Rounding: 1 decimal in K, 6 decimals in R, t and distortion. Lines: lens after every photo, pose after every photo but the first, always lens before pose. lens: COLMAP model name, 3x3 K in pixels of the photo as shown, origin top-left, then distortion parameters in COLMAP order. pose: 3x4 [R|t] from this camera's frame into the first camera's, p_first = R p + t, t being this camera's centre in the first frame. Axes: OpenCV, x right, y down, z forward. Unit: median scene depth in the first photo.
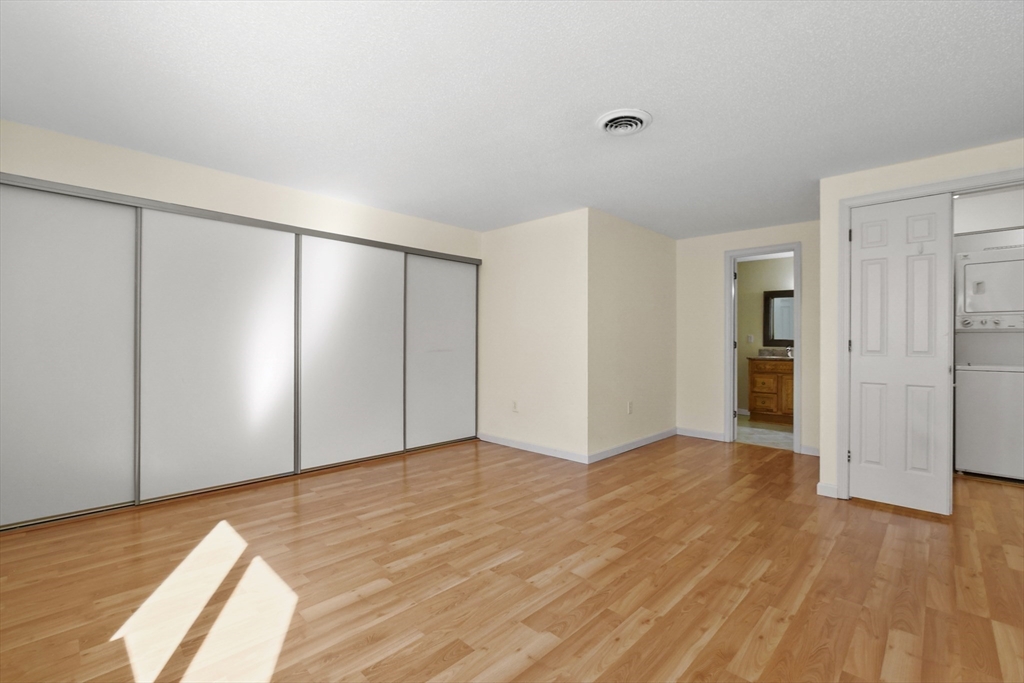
lens RADIAL K [[455.0, 0, 507.6], [0, 455.0, 342.0], [0, 0, 1]] dist [-0.008980, 0.003456]
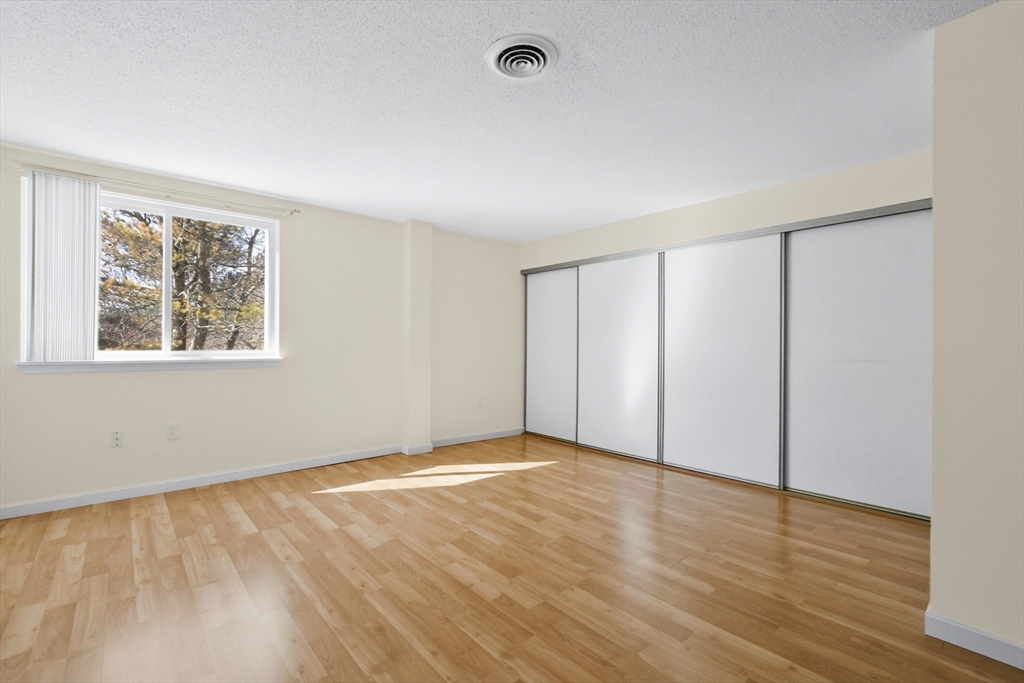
lens RADIAL K [[455.0, 0, 501.8], [0, 455.0, 349.1], [0, 0, 1]] dist [-0.008980, 0.003456]
pose [[-0.100599, -0.001377, -0.994926, 1.026892], [-0.005219, 0.999986, -0.000857, 0.014530], [0.994913, 0.005107, -0.100605, 1.063839]]
